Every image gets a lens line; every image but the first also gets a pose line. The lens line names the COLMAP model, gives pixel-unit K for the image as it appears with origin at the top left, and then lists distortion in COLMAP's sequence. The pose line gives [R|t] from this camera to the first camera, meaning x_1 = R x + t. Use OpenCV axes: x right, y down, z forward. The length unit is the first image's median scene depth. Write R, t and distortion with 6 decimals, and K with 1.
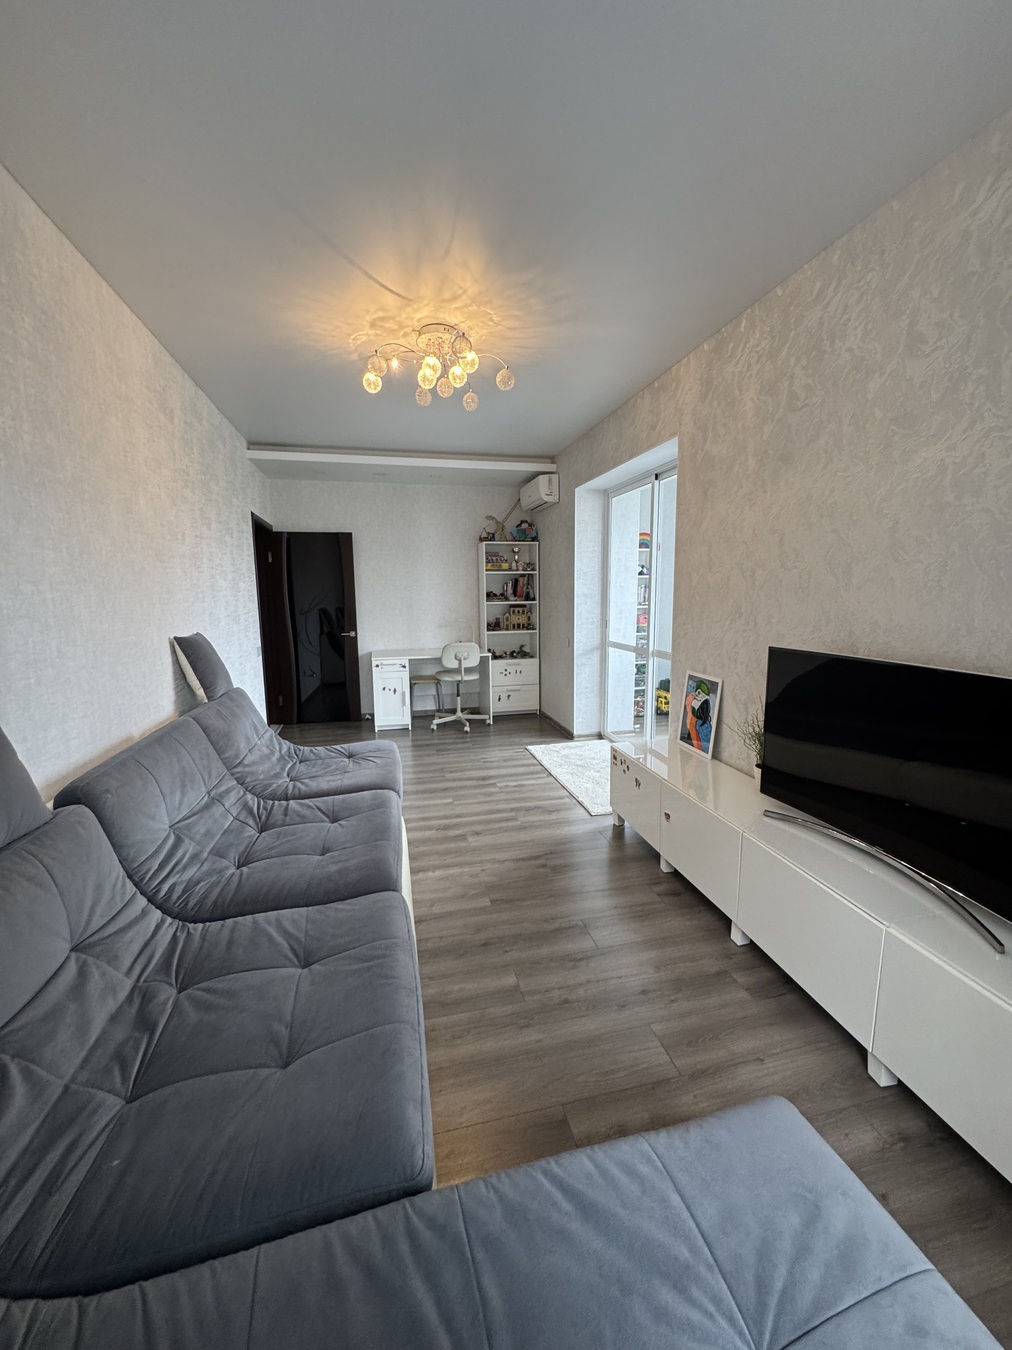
lens RADIAL K [[540.9, 0, 508.9], [0, 540.9, 673.9], [0, 0, 1]] dist [-0.000208, 0.001113]
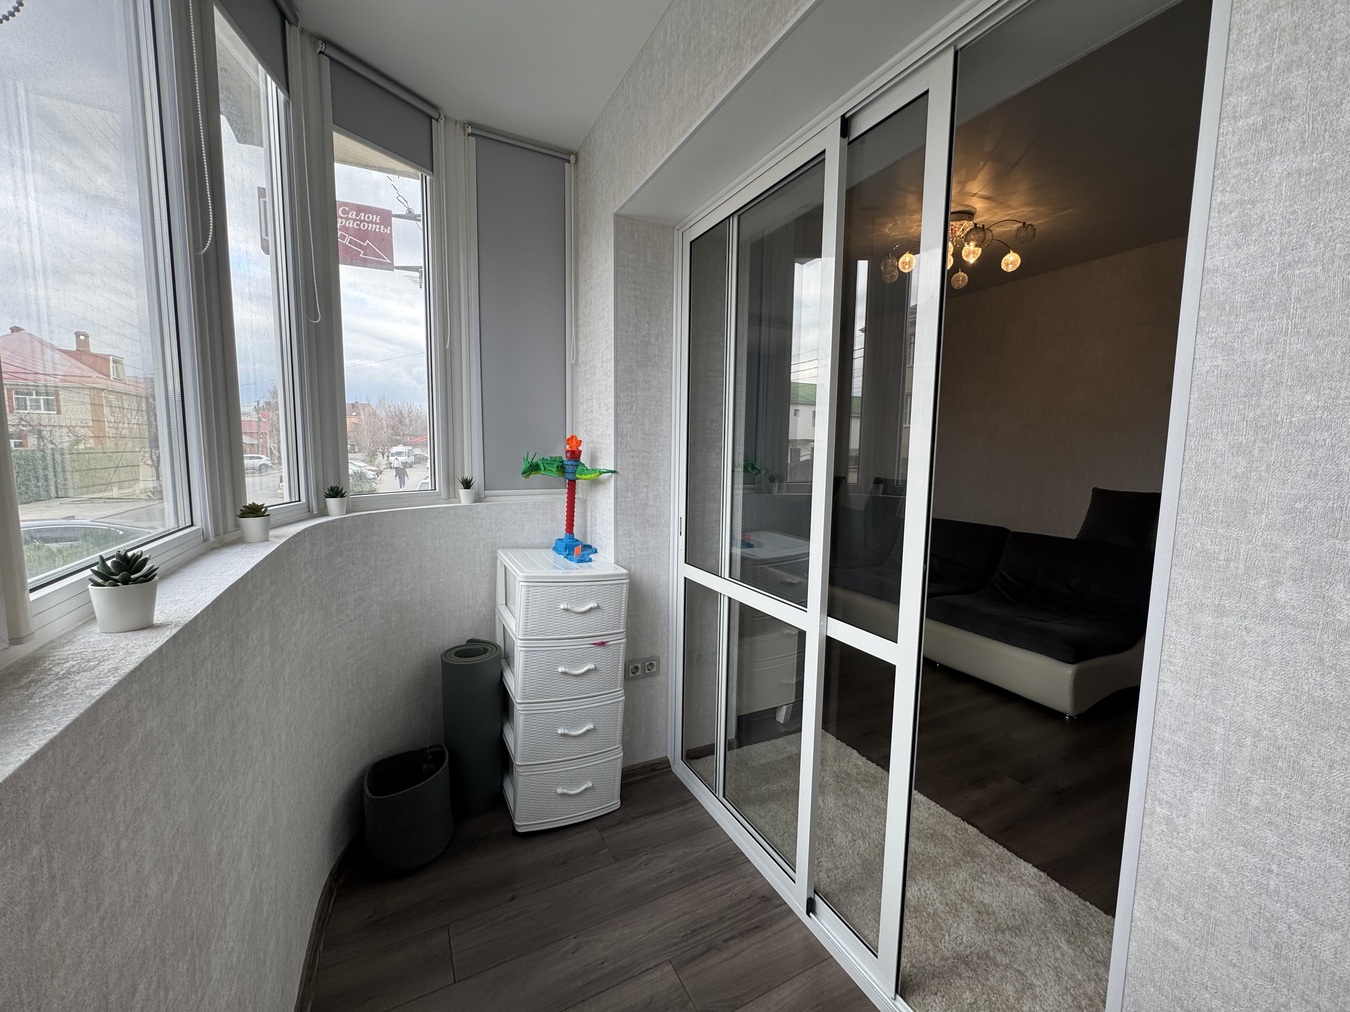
lens RADIAL K [[540.9, 0, 673.9], [0, 540.9, 504.0], [0, 0, 1]] dist [-0.000208, 0.001113]
pose [[-0.969616, 0.021846, -0.243653, 0.618035], [-0.043665, 0.964555, 0.260245, -0.291698], [0.240702, 0.262977, -0.934294, 1.791735]]
